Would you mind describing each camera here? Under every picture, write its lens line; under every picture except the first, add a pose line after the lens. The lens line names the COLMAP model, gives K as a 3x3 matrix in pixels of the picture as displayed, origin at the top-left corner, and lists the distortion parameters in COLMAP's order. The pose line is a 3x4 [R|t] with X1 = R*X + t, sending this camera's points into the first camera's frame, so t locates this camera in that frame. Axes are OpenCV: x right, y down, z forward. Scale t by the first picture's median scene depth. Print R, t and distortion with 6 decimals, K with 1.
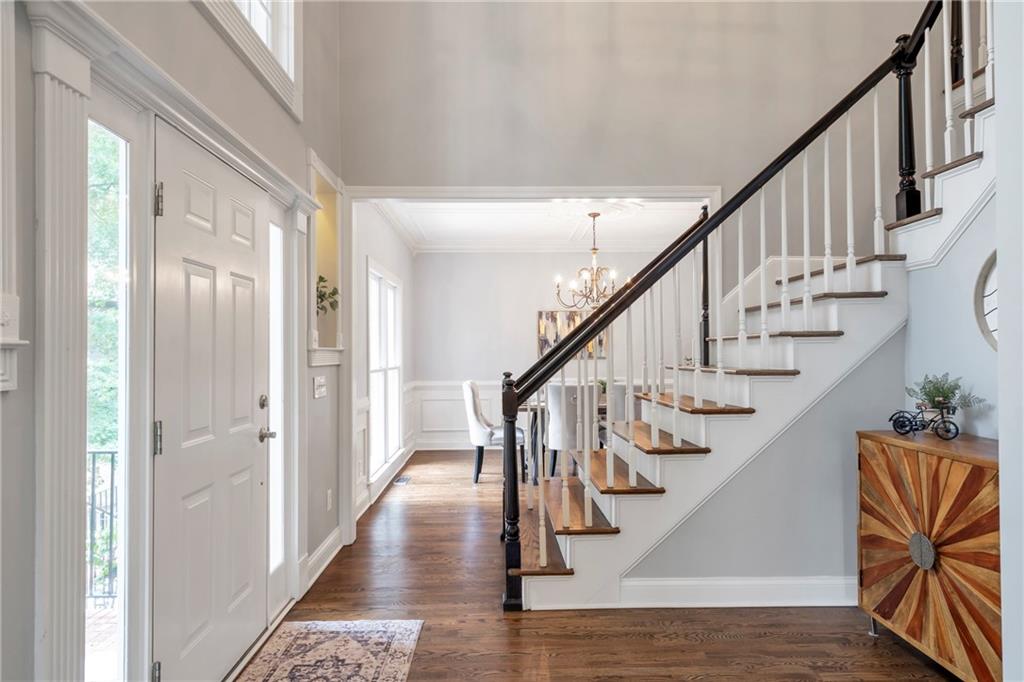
lens RADIAL K [[582.6, 0, 510.0], [0, 582.6, 344.2], [0, 0, 1]] dist [0.005305, 0.002206]
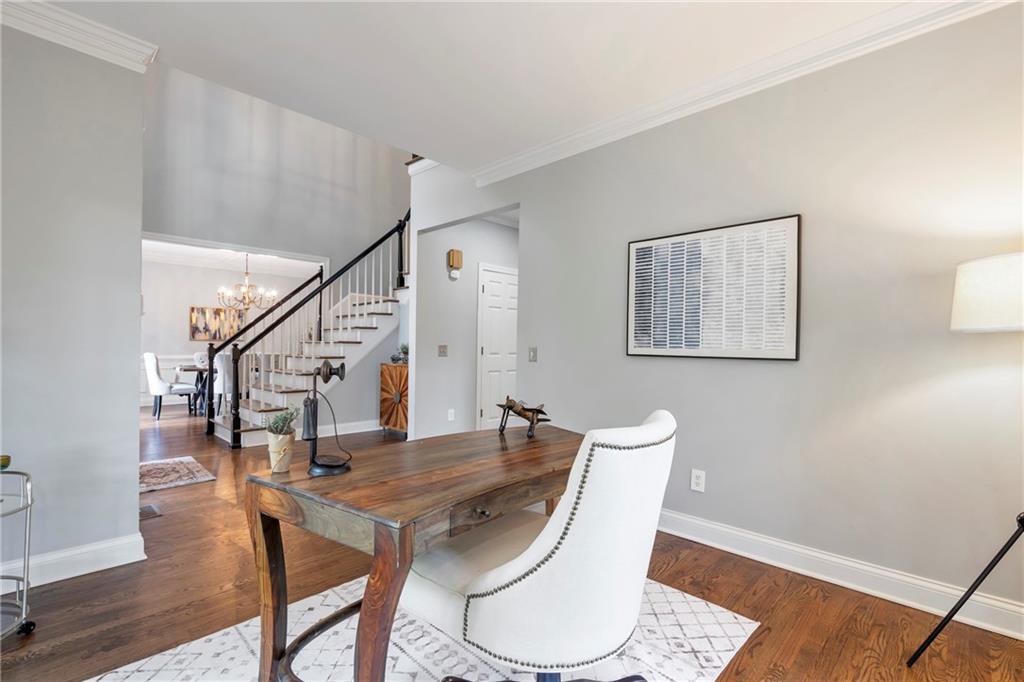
lens RADIAL K [[472.7, 0, 511.6], [0, 472.7, 345.7], [0, 0, 1]] dist [-0.005217, -0.000166]
pose [[0.720699, 0.016023, 0.693063, -0.476488], [-0.024555, 0.999696, 0.002423, 0.041490], [-0.692814, -0.018764, 0.720873, -0.968673]]
